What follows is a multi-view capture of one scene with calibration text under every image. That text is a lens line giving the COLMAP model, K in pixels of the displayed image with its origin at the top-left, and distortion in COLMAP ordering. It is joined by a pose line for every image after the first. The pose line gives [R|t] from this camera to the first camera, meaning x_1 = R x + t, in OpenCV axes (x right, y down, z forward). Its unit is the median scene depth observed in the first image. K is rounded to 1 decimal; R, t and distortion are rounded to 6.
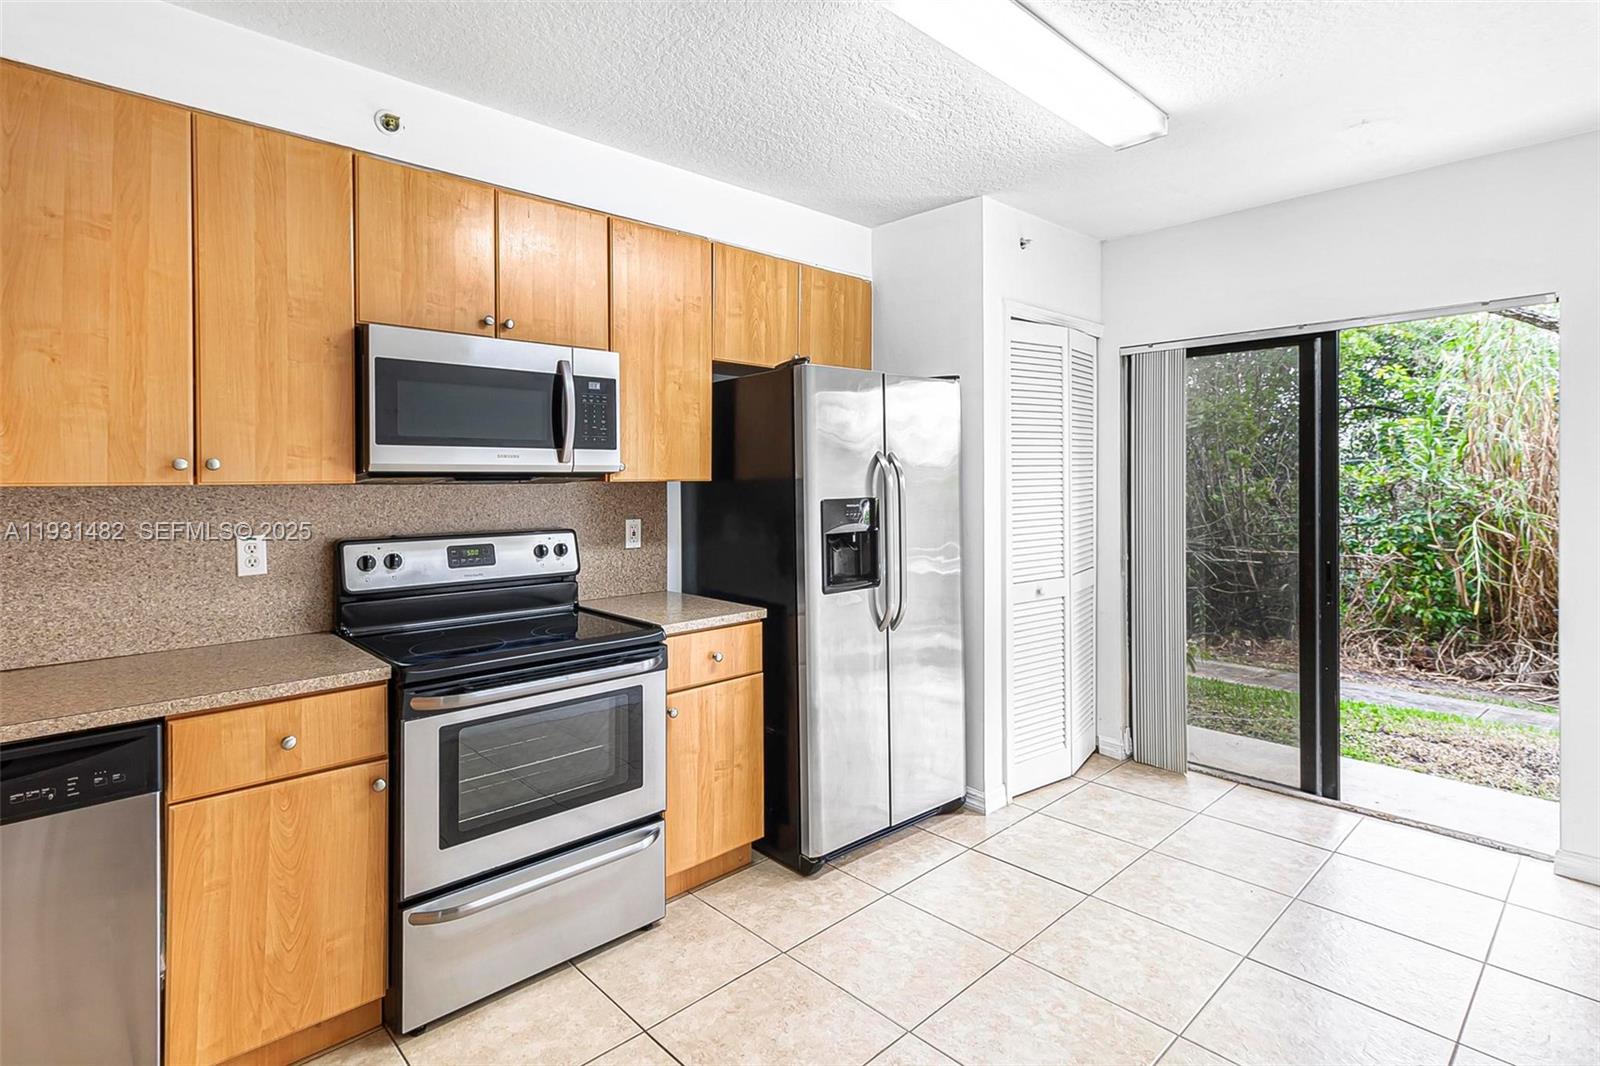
lens RADIAL K [[783.1, 0, 808.5], [0, 783.1, 483.7], [0, 0, 1]] dist [0.007678, -0.000344]
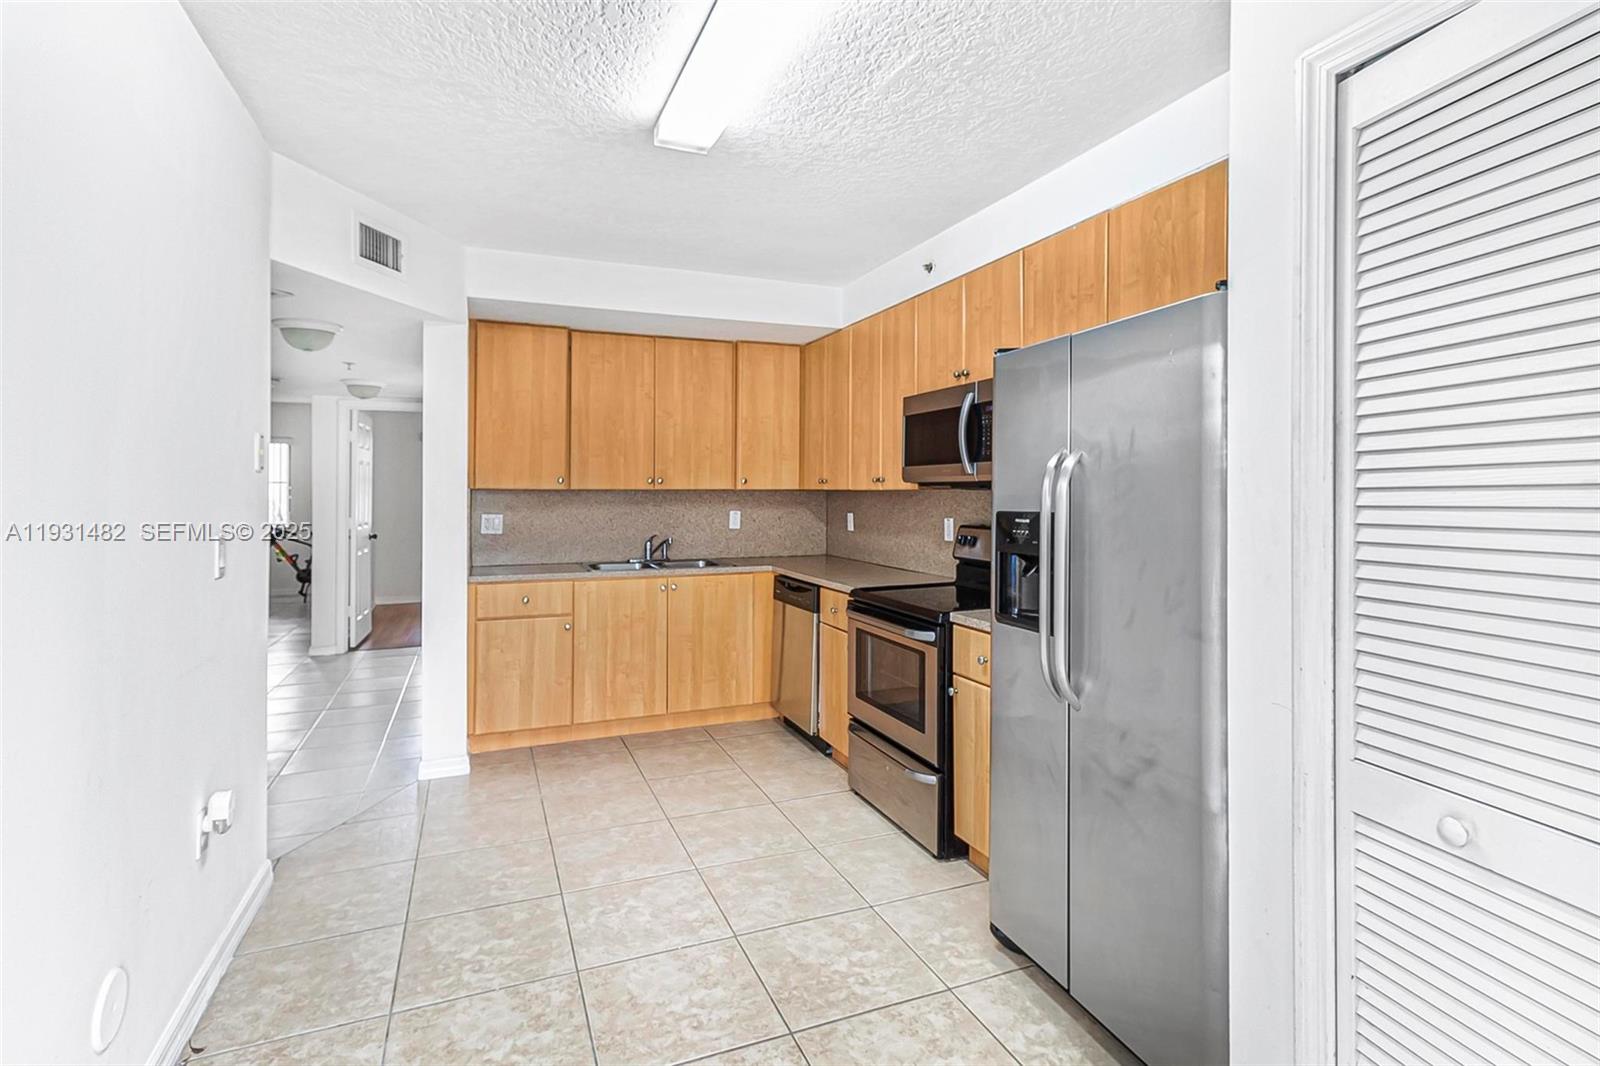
lens RADIAL K [[783.1, 0, 805.9], [0, 783.1, 485.7], [0, 0, 1]] dist [0.007678, -0.000344]
pose [[-0.351229, 0.004858, -0.936277, 1.094658], [0.004196, 0.999985, 0.003615, -0.016518], [0.936280, -0.002659, -0.351244, 1.353605]]
